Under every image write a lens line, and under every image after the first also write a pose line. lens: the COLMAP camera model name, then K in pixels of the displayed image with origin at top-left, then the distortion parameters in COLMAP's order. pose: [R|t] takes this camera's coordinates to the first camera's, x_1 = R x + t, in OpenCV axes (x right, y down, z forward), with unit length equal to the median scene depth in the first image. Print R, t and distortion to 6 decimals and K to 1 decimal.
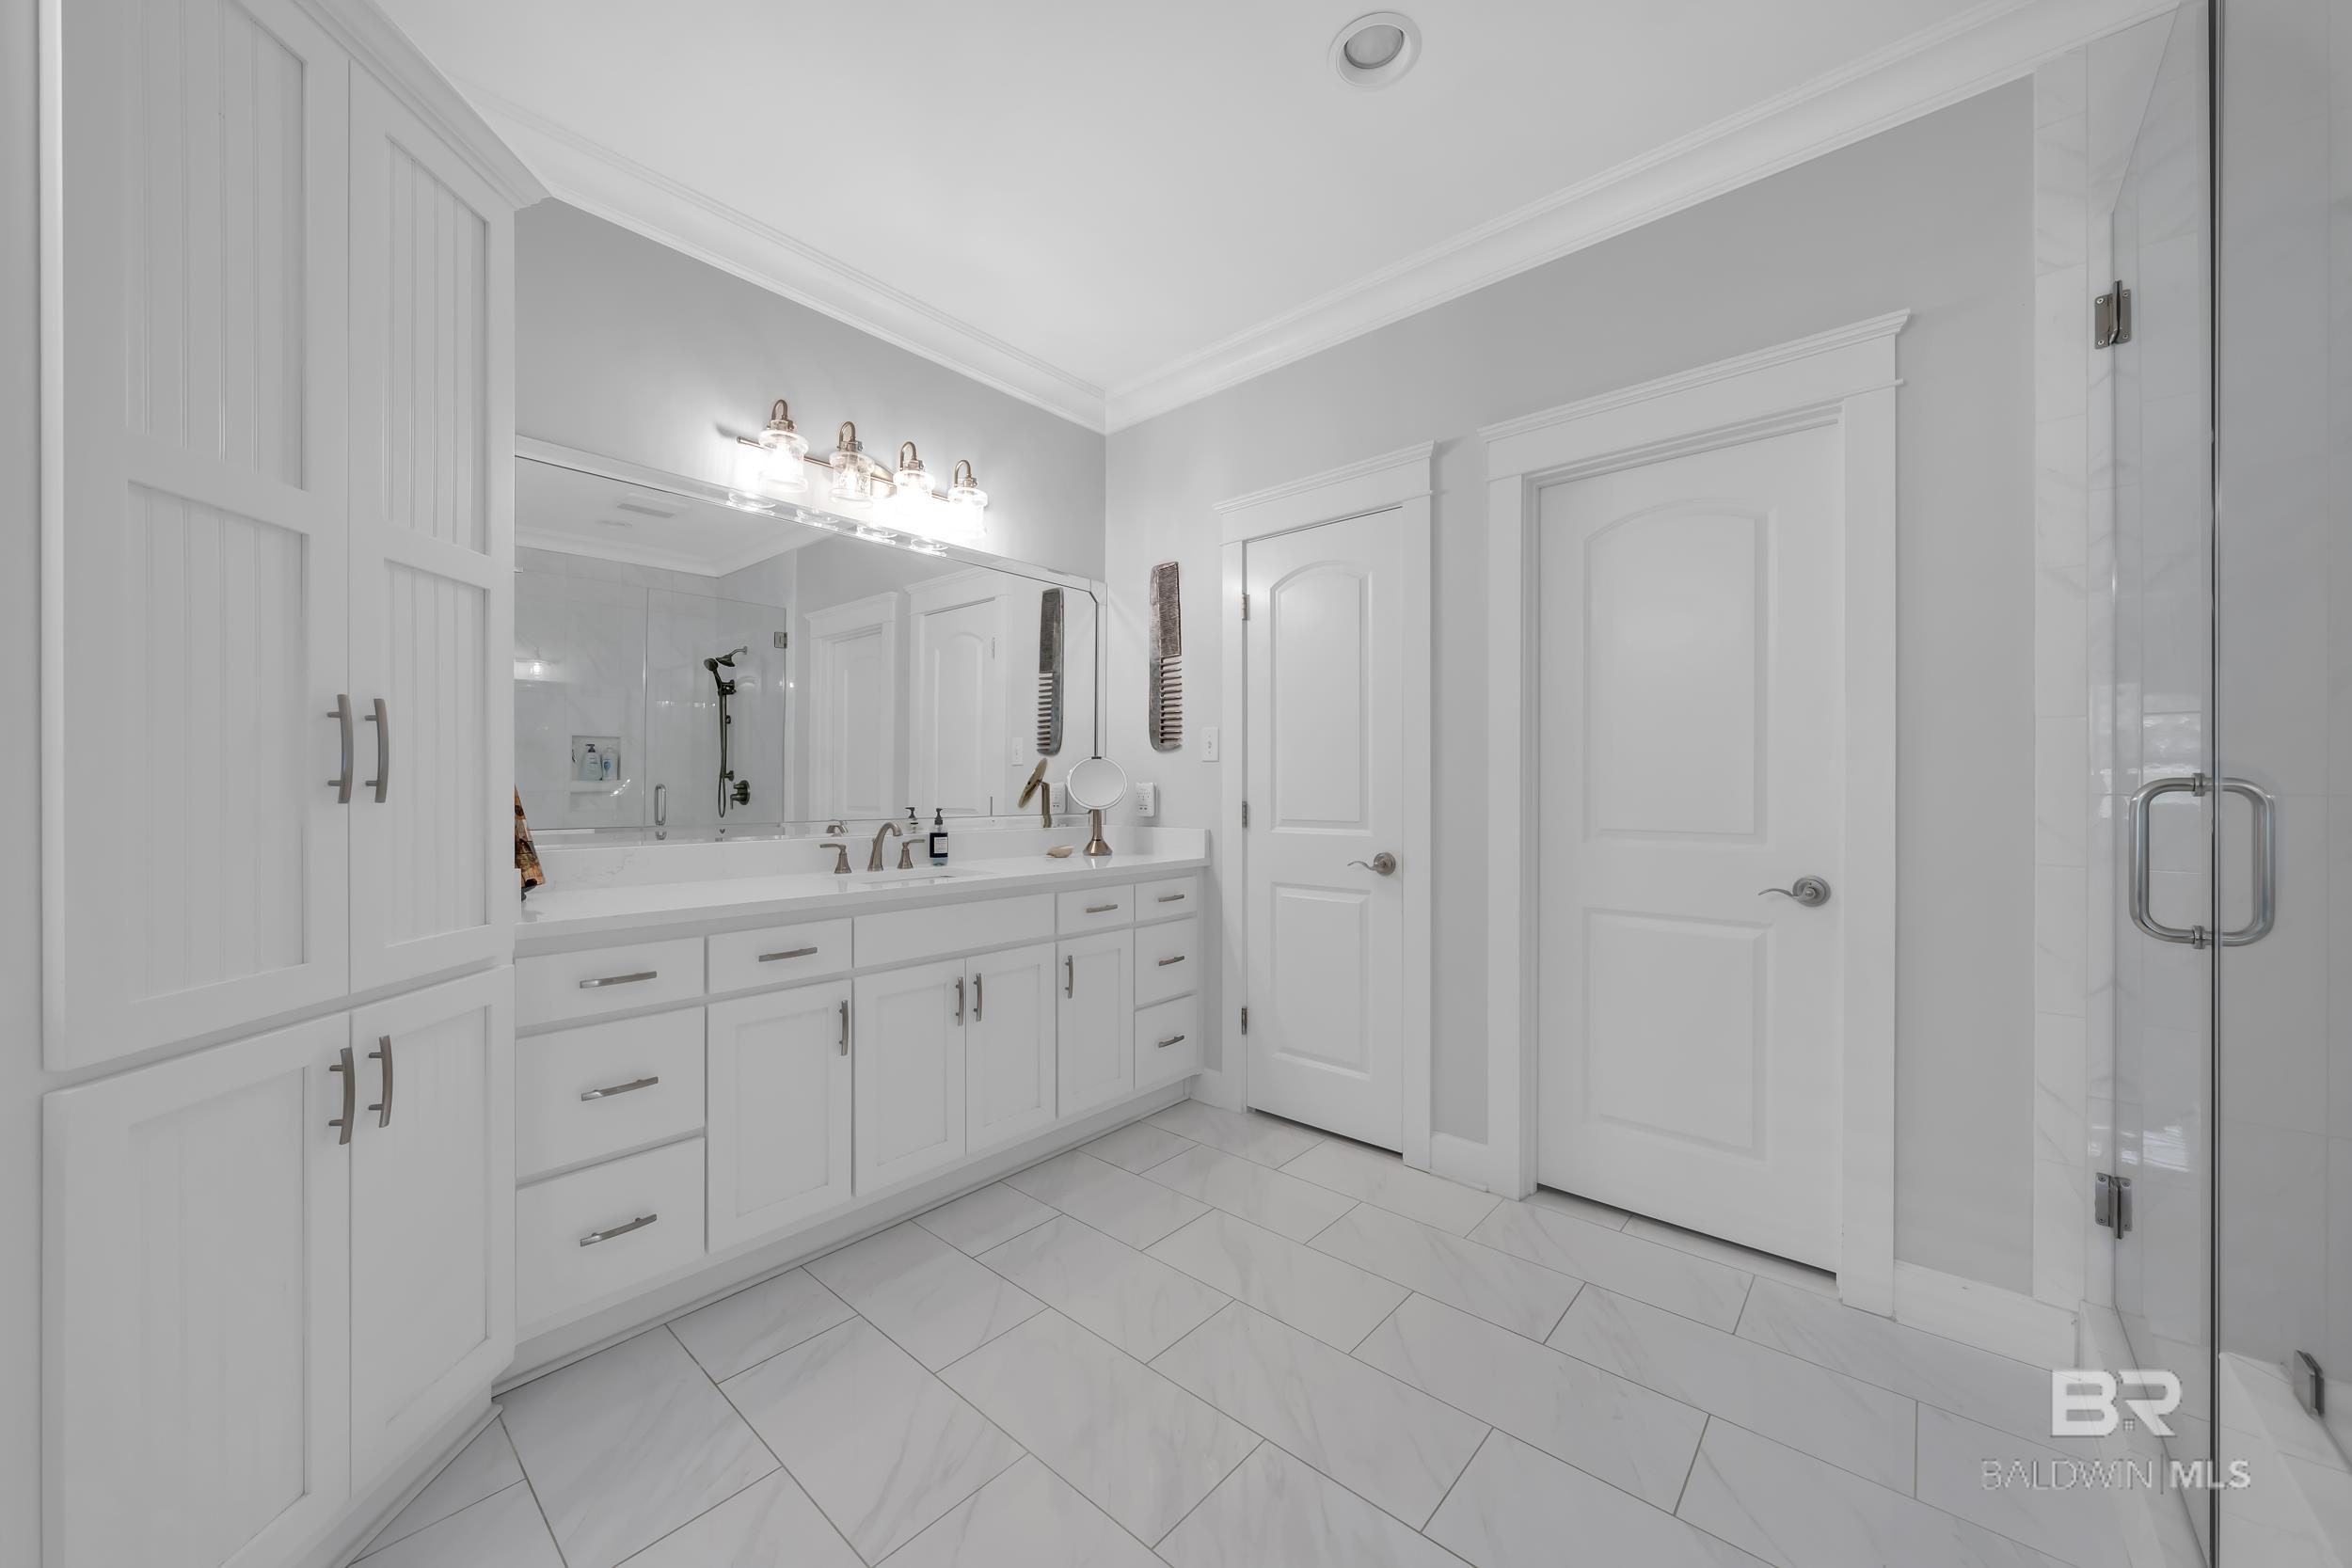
lens RADIAL K [[841.9, 0, 1163.0], [0, 841.9, 790.1], [0, 0, 1]] dist [-0.001874, -0.000156]
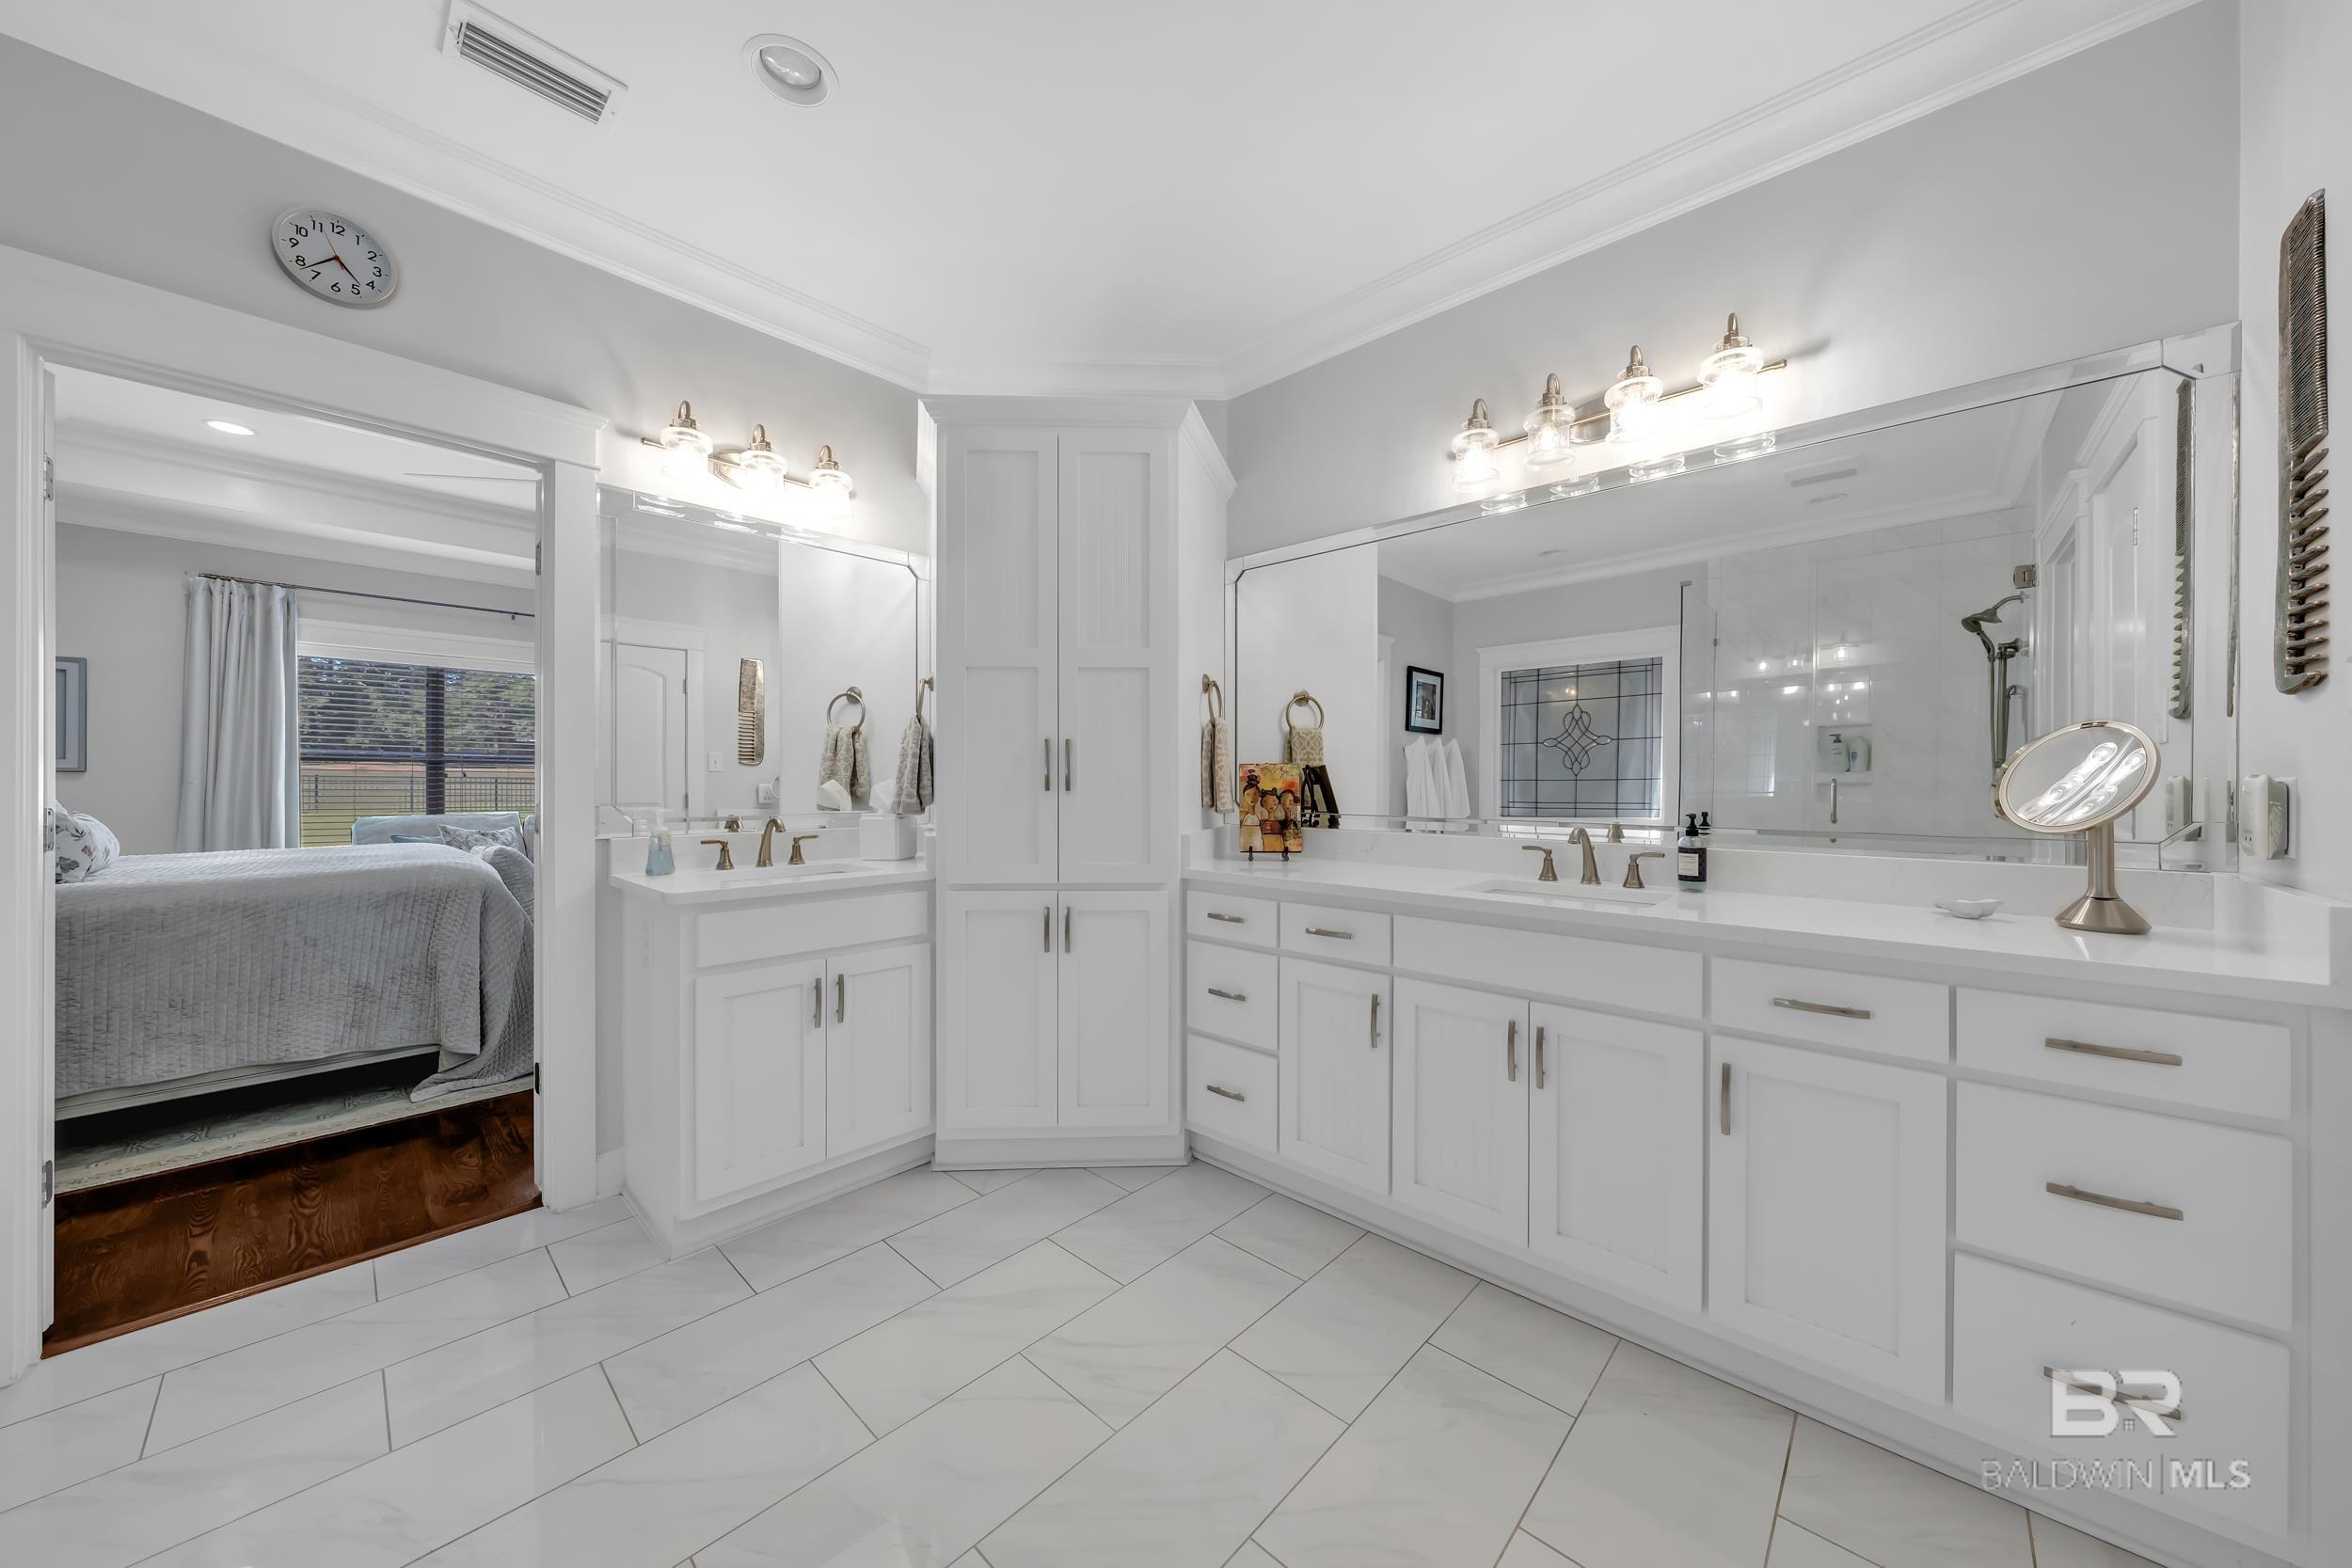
lens RADIAL K [[820.0, 0, 1195.9], [0, 820.0, 777.0], [0, 0, 1]] dist [-0.002304, -0.000154]
pose [[-0.009971, 0.000443, -0.999950, 0.486838], [-0.003647, 0.999993, 0.000479, -0.010484], [0.999944, 0.003652, -0.009969, 0.620911]]
